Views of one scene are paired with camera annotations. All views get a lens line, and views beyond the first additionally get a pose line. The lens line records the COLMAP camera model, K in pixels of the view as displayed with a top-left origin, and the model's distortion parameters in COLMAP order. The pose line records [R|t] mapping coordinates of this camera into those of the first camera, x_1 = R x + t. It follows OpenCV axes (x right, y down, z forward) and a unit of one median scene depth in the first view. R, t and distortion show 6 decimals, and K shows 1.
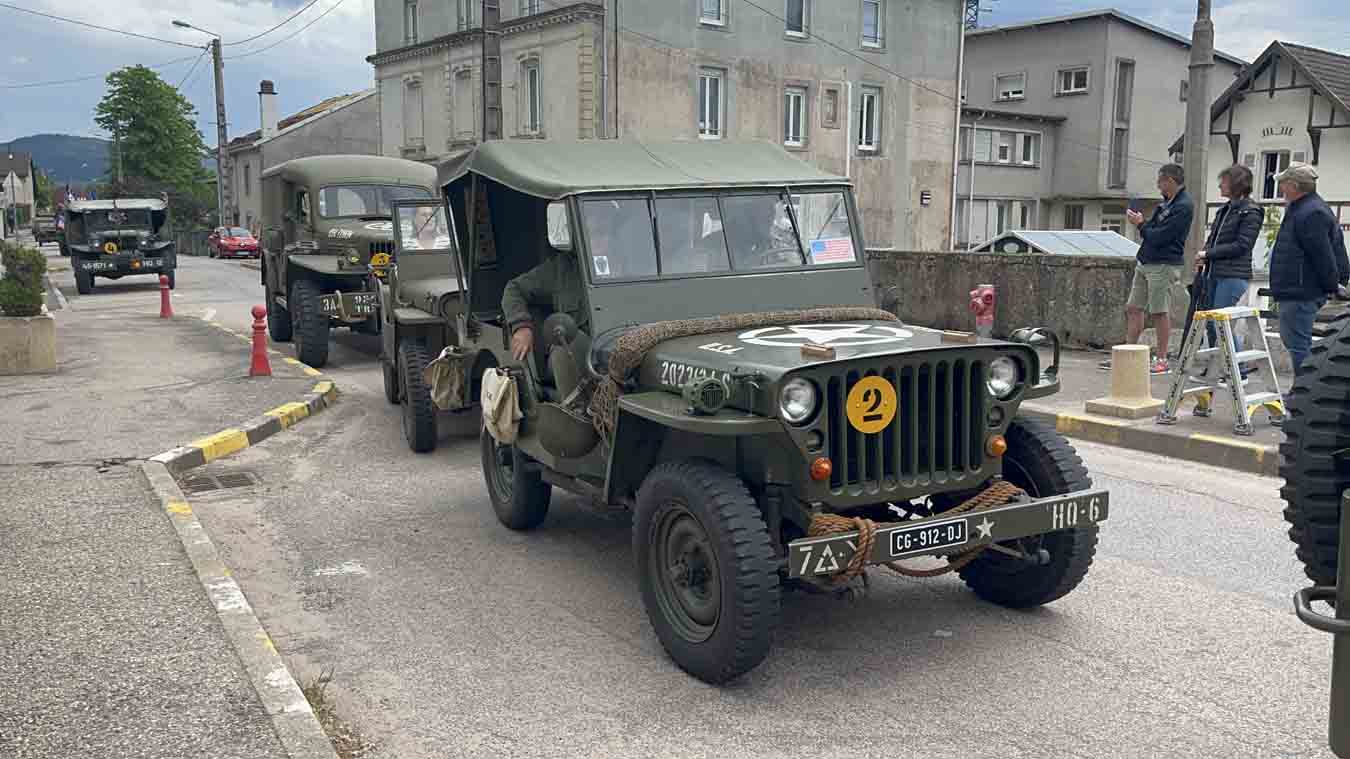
lens RADIAL K [[1205.3, 0, 677.4], [0, 1205.3, 394.3], [0, 0, 1]] dist [0.050019, 0.001653]
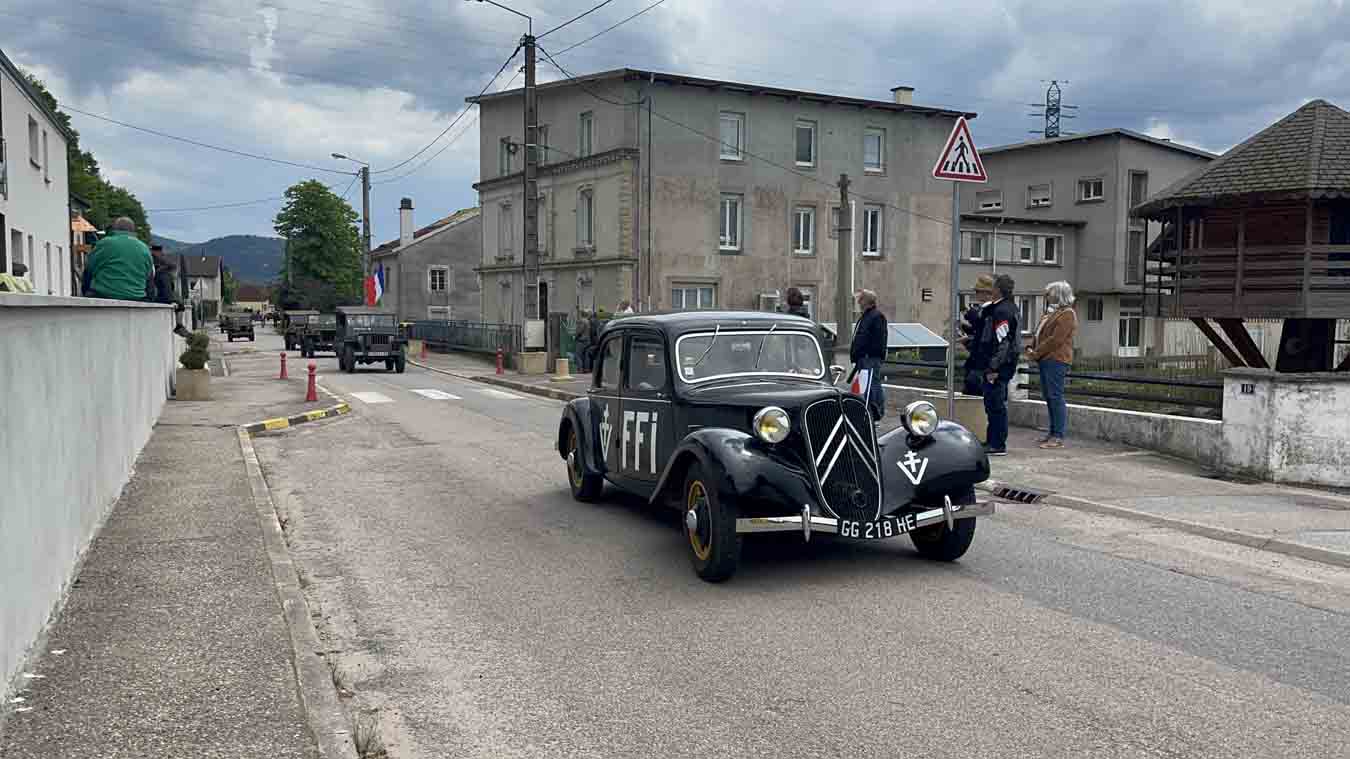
lens RADIAL K [[1190.0, 0, 662.8], [0, 1190.0, 377.1], [0, 0, 1]] dist [0.070217, -0.008289]
pose [[0.991677, 0.005291, -0.128645, 0.077507], [-0.016533, 0.996116, -0.086481, 0.017579], [0.127688, 0.087888, 0.987913, -0.136593]]
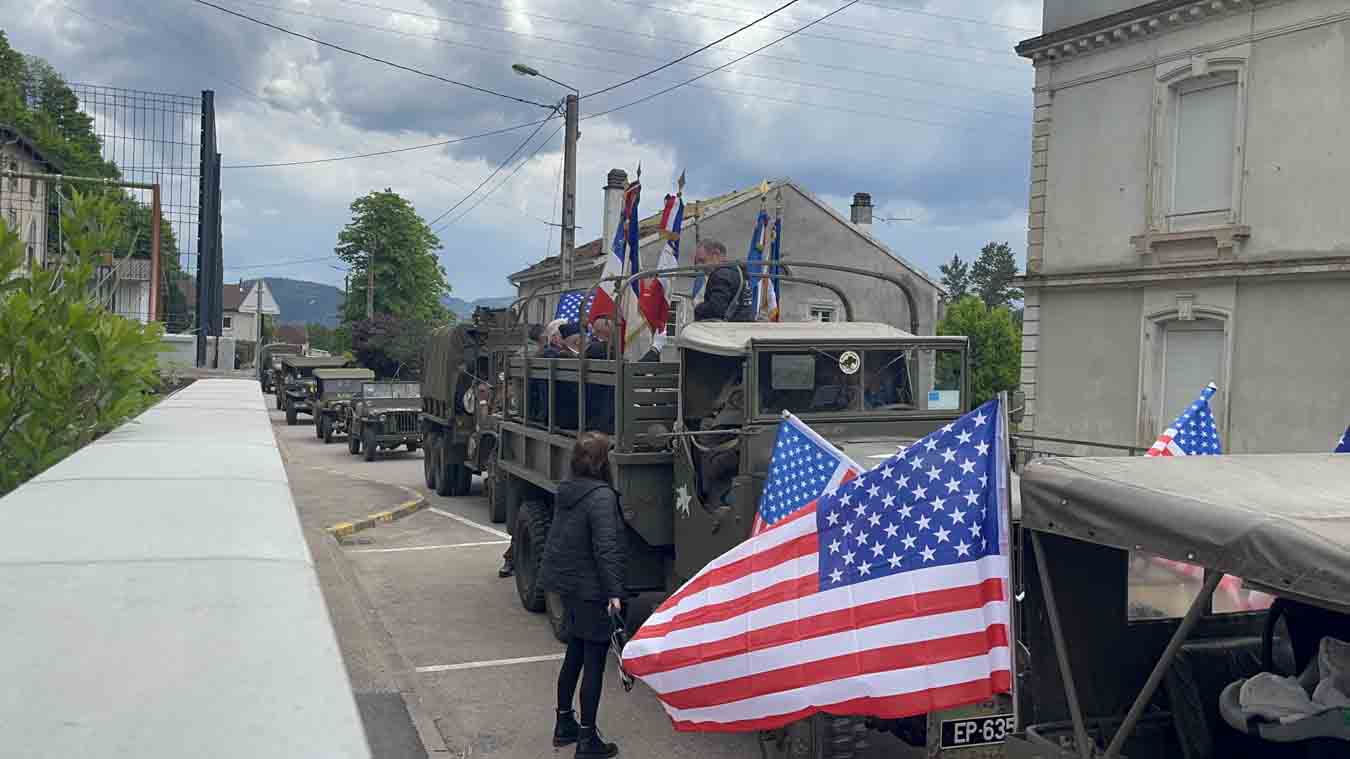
lens RADIAL K [[1190.0, 0, 662.8], [0, 1190.0, 377.1], [0, 0, 1]] dist [0.070217, -0.008289]
pose [[0.988227, 0.034465, -0.149065, -0.253165], [-0.054364, 0.989818, -0.131549, -0.073213], [0.143014, 0.138104, 0.980038, 0.453549]]
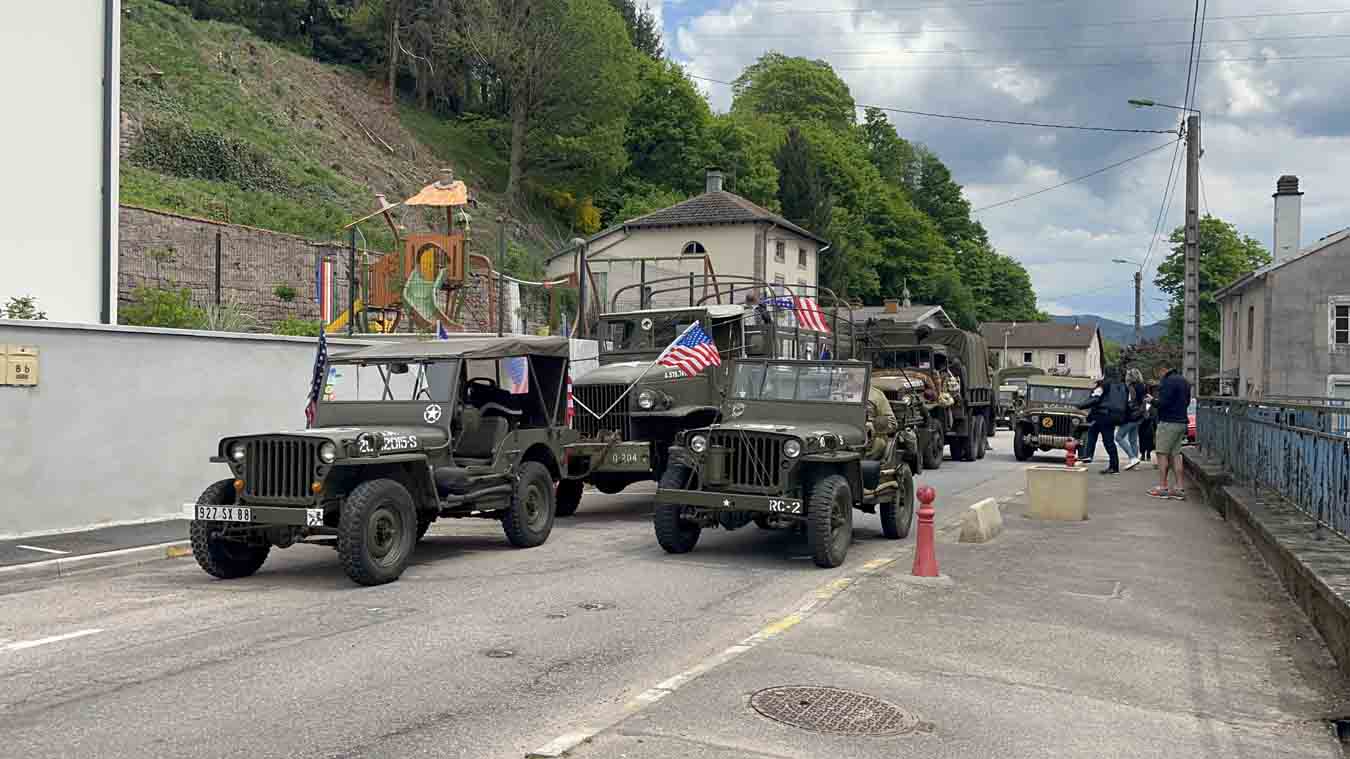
lens RADIAL K [[1190.0, 0, 662.8], [0, 1190.0, 377.1], [0, 0, 1]] dist [0.070217, -0.008289]
pose [[0.639204, -0.001067, -0.769037, -0.063675], [-0.119157, 0.987785, -0.100410, -0.056605], [0.759750, 0.155818, 0.631269, 0.423325]]
